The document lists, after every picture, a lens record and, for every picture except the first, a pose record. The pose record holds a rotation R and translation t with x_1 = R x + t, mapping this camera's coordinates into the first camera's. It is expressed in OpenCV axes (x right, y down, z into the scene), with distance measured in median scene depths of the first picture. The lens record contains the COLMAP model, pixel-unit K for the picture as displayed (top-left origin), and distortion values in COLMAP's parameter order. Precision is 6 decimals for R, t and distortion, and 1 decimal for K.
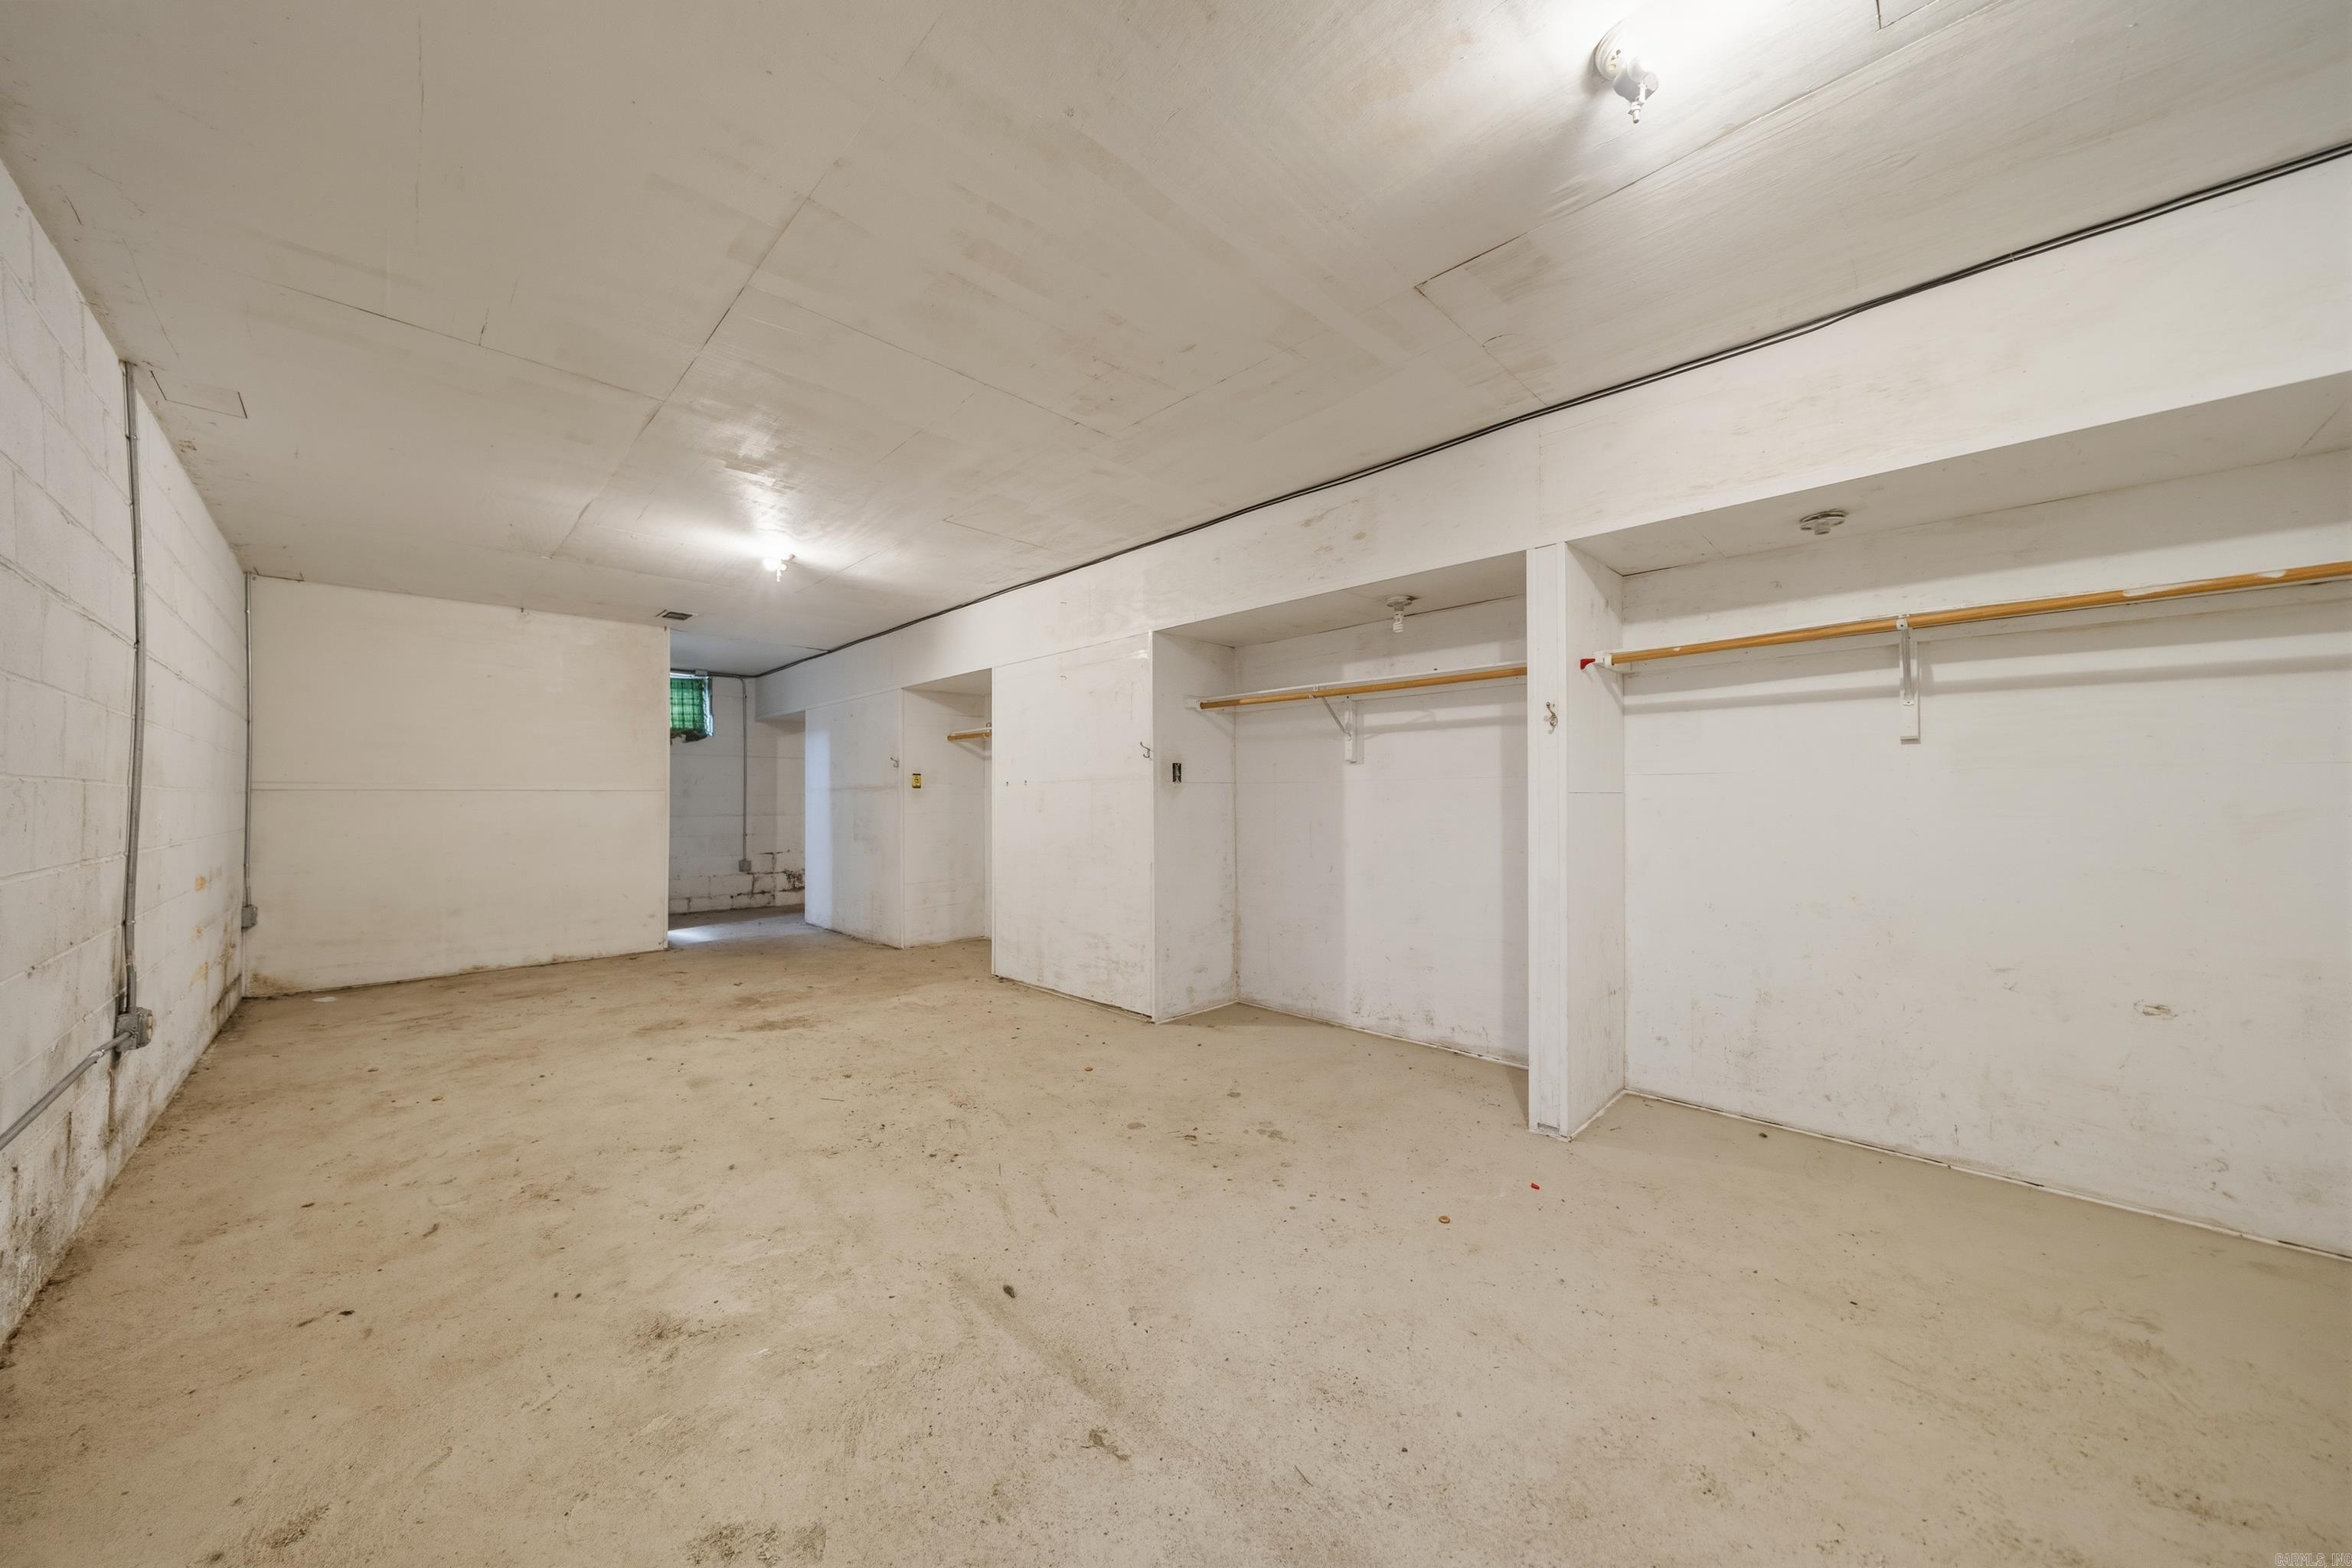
lens RADIAL K [[803.7, 0, 1176.0], [0, 803.7, 784.0], [0, 0, 1]] dist [-0.000623, -0.000055]
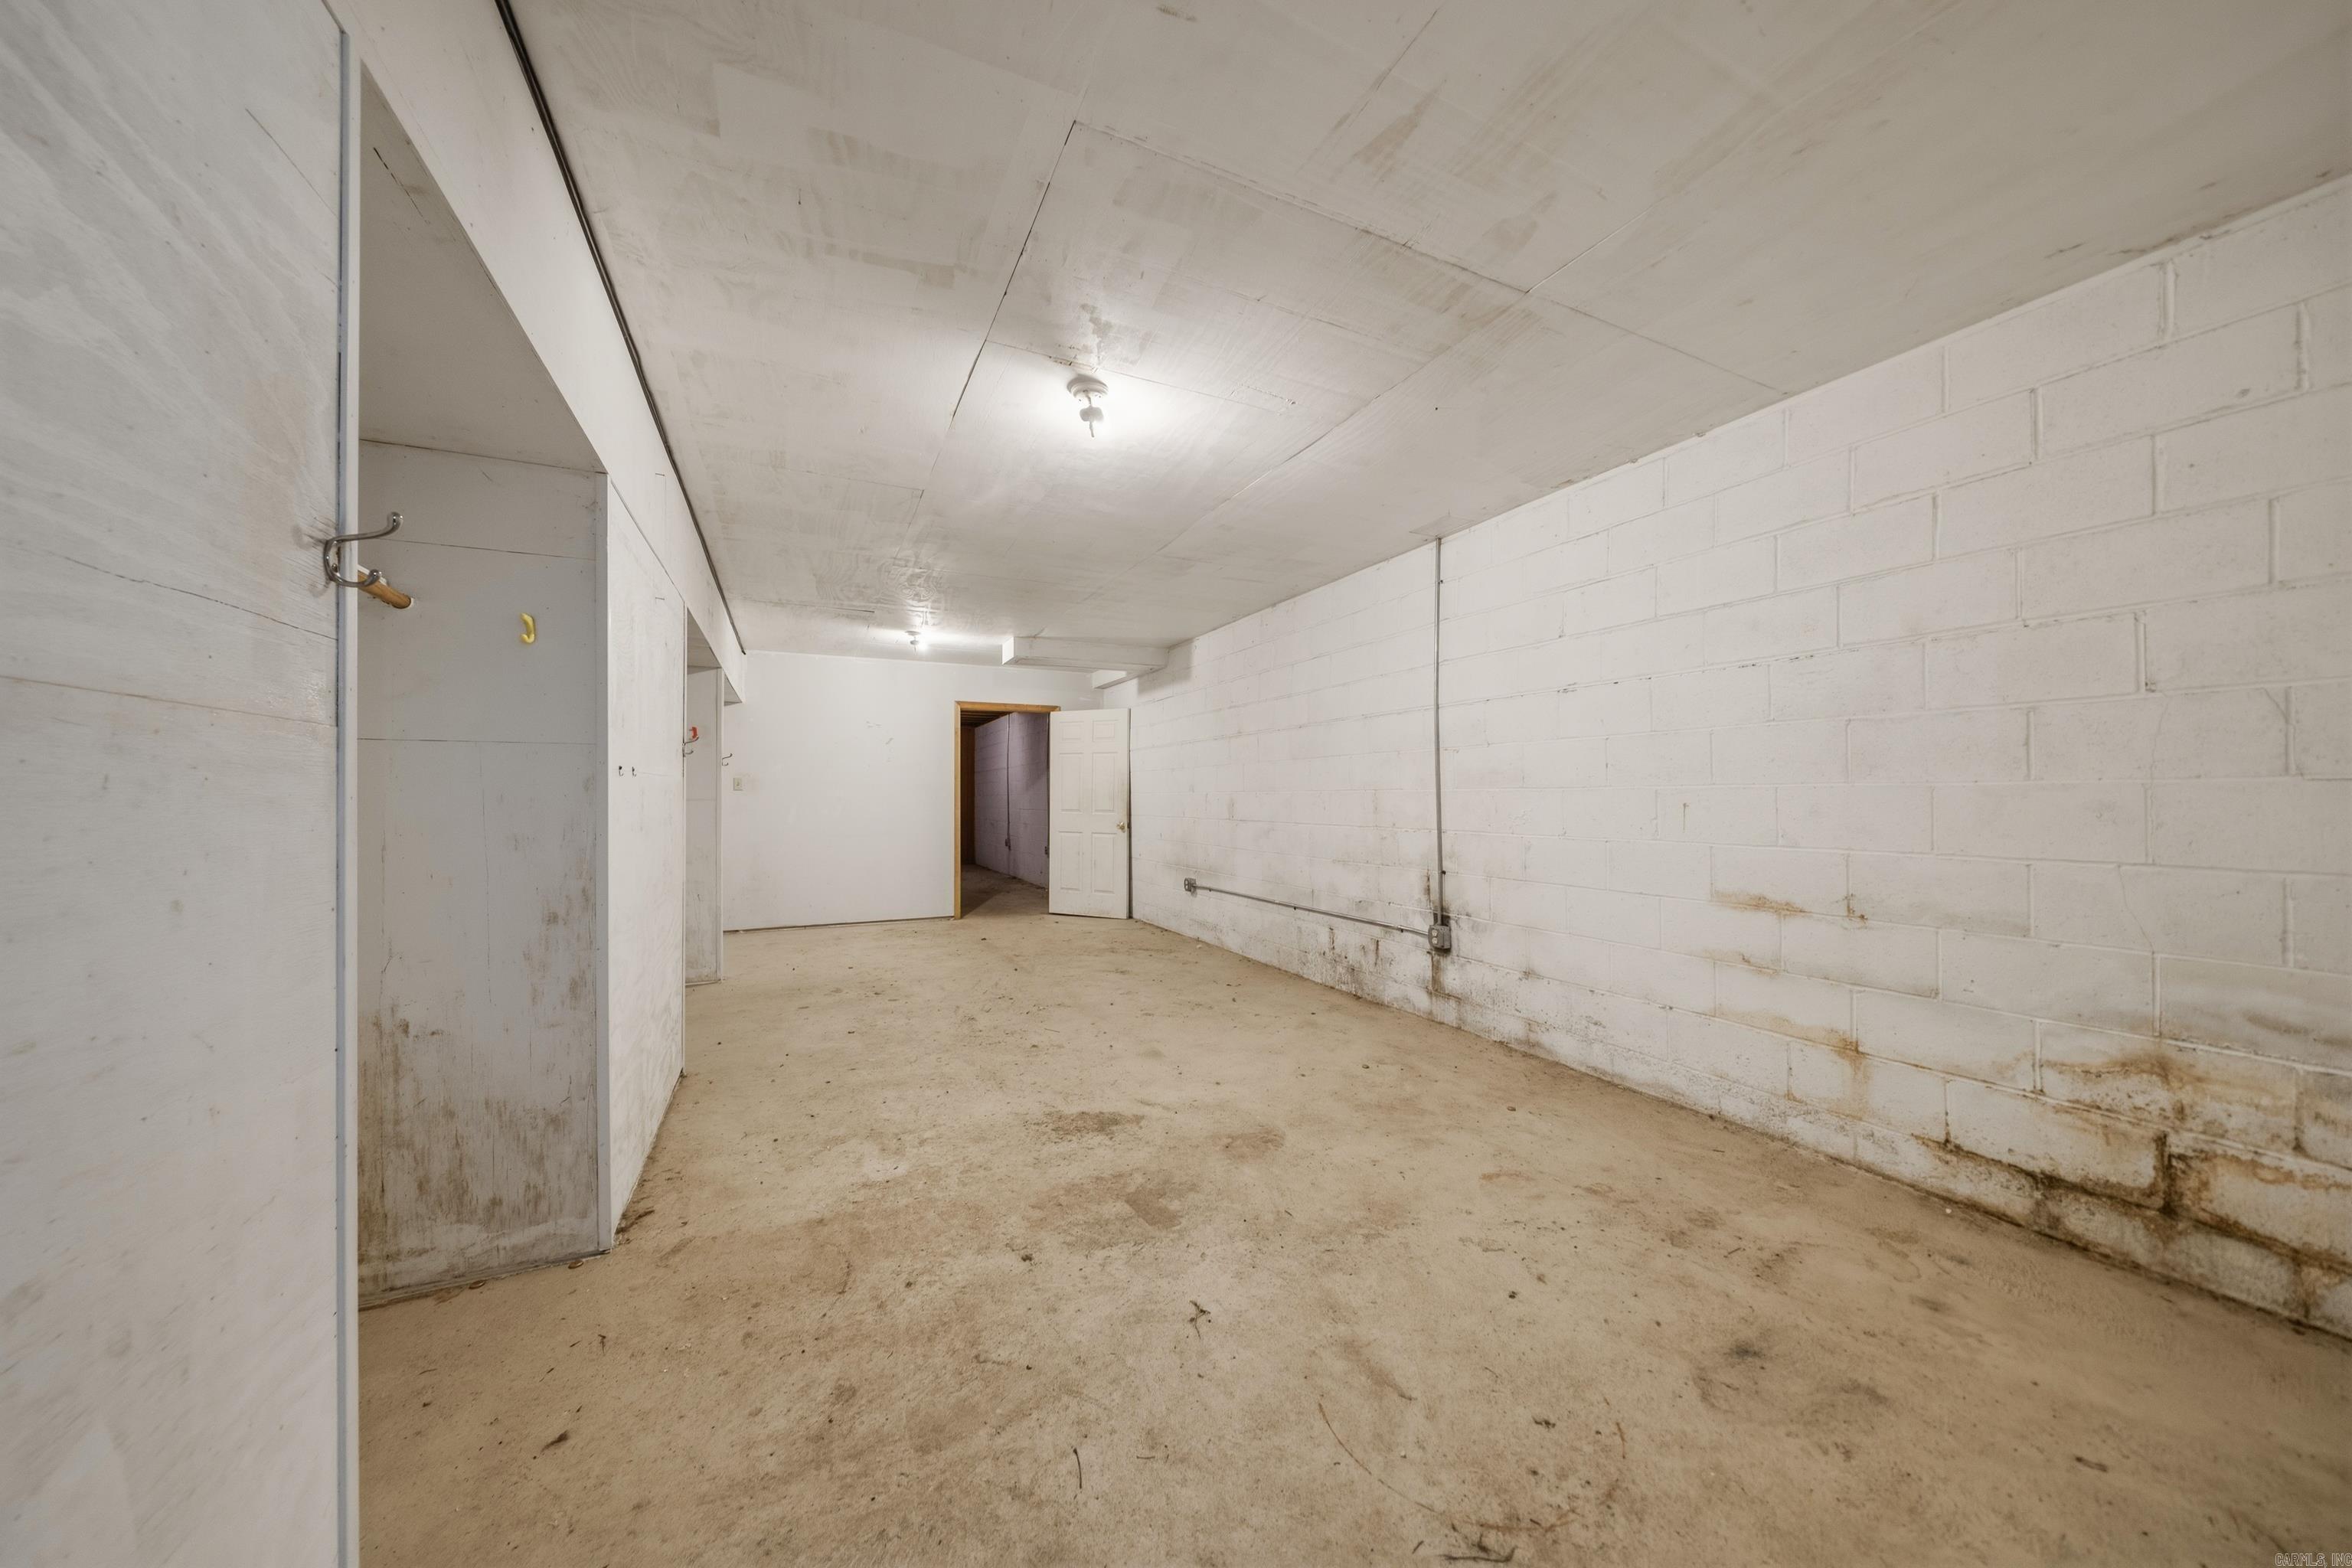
lens RADIAL K [[815.2, 0, 1175.8], [0, 815.2, 797.0], [0, 0, 1]] dist [0.000743, 0.000045]
pose [[-0.941595, 0.010783, 0.336575, -1.062876], [0.002612, 0.999691, -0.024722, 0.044093], [-0.336737, -0.022399, -0.941332, 2.178612]]
